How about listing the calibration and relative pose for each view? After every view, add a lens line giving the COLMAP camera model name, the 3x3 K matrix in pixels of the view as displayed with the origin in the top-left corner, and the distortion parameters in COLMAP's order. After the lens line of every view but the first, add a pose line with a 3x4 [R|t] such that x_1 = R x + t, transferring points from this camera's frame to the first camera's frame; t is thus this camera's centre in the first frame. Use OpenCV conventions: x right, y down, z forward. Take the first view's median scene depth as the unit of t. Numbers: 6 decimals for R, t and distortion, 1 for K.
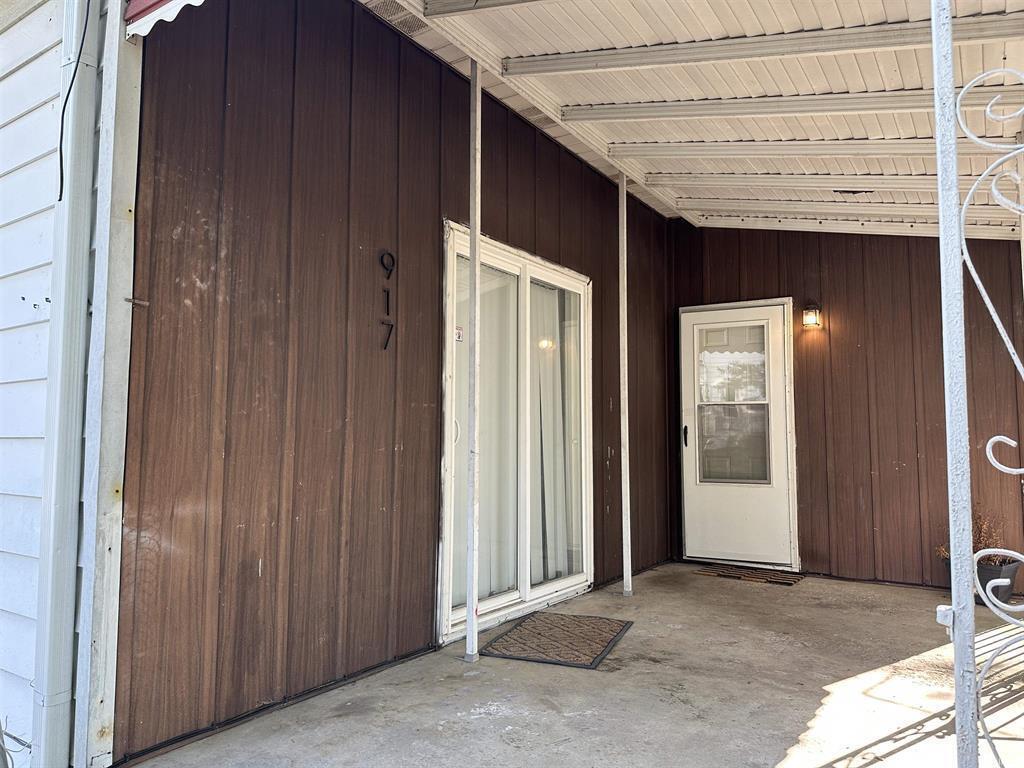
lens RADIAL K [[697.6, 0, 507.4], [0, 697.6, 376.6], [0, 0, 1]] dist [0.084562, -0.000847]
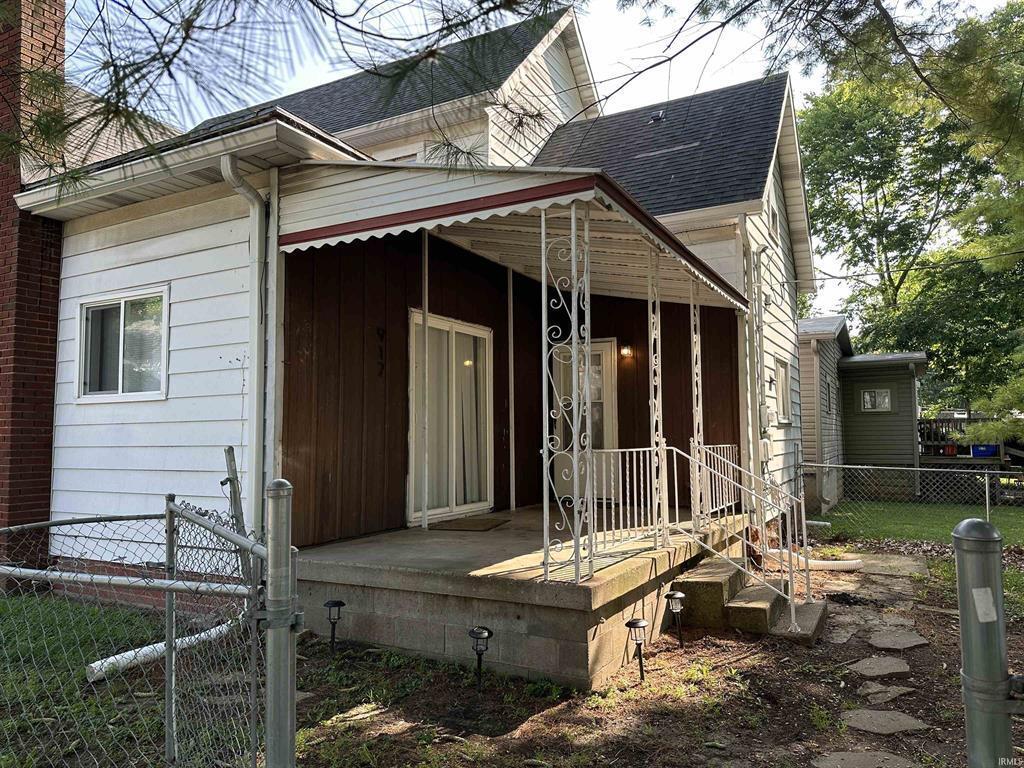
lens RADIAL K [[697.6, 0, 507.4], [0, 697.6, 376.6], [0, 0, 1]] dist [0.084562, -0.000847]
pose [[0.996219, -0.004211, 0.086773, 0.011955], [0.004125, 0.999991, 0.001166, -0.037369], [-0.086777, -0.000804, 0.996227, -0.948417]]
